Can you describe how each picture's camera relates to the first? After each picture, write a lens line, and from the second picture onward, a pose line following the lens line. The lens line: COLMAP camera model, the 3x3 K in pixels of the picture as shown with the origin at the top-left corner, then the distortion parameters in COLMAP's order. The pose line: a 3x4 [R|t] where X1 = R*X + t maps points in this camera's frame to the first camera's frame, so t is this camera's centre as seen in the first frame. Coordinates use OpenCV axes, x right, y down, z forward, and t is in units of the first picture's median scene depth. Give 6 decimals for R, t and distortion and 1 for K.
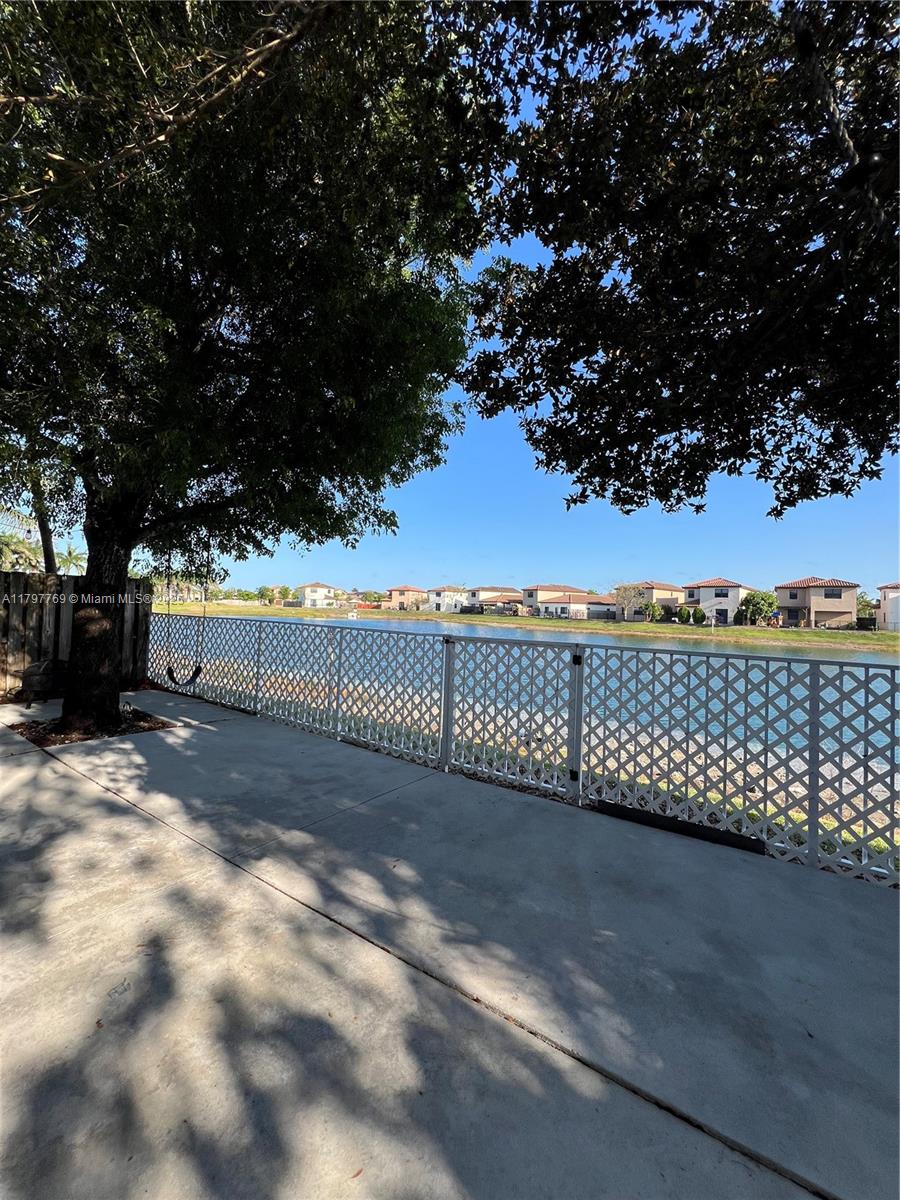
lens RADIAL K [[476.1, 0, 446.8], [0, 476.1, 601.5], [0, 0, 1]] dist [0.002108, -0.000190]
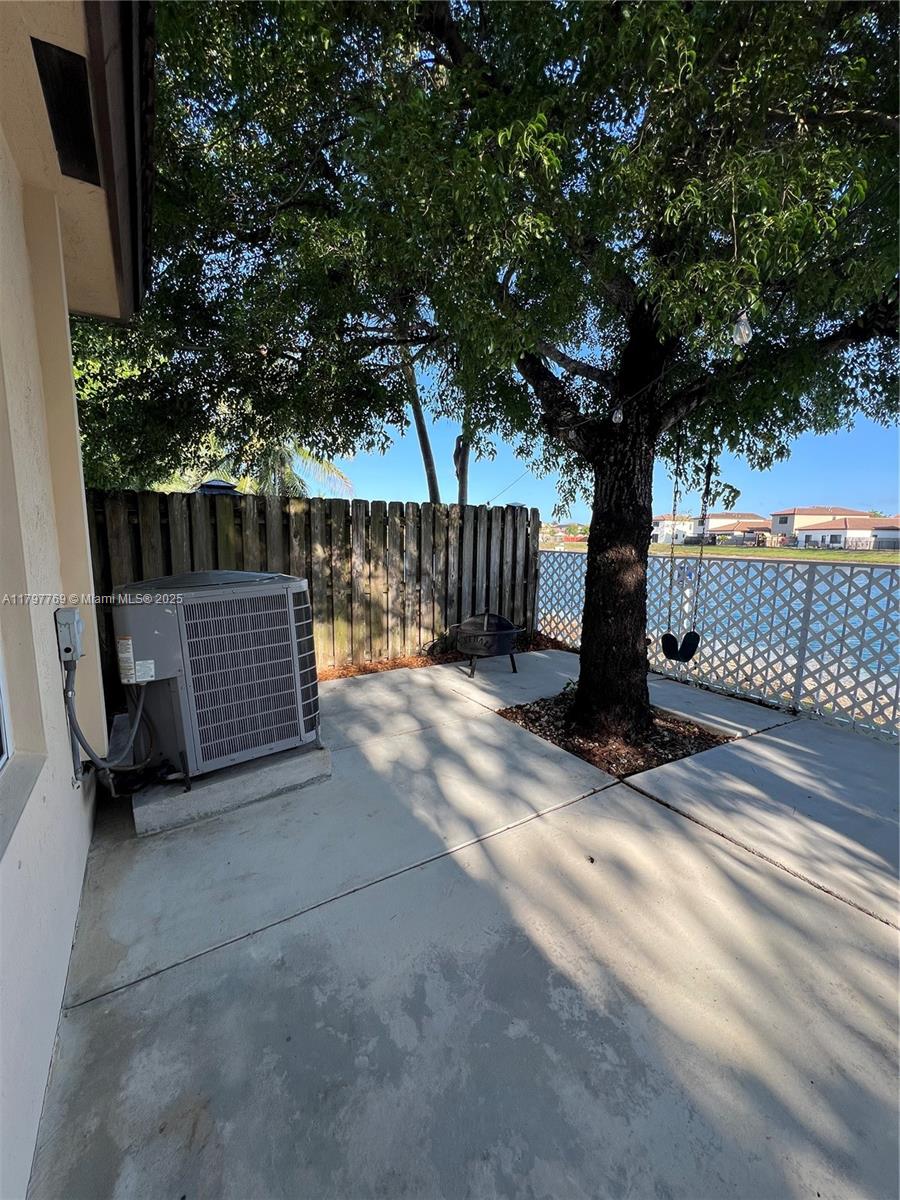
lens RADIAL K [[476.1, 0, 450.3], [0, 476.1, 601.3], [0, 0, 1]] dist [0.002108, -0.000190]
pose [[0.921743, 0.027802, -0.386803, -0.695728], [0.025827, 0.990812, 0.132760, -0.002597], [0.386940, -0.132361, 0.912556, 0.331194]]
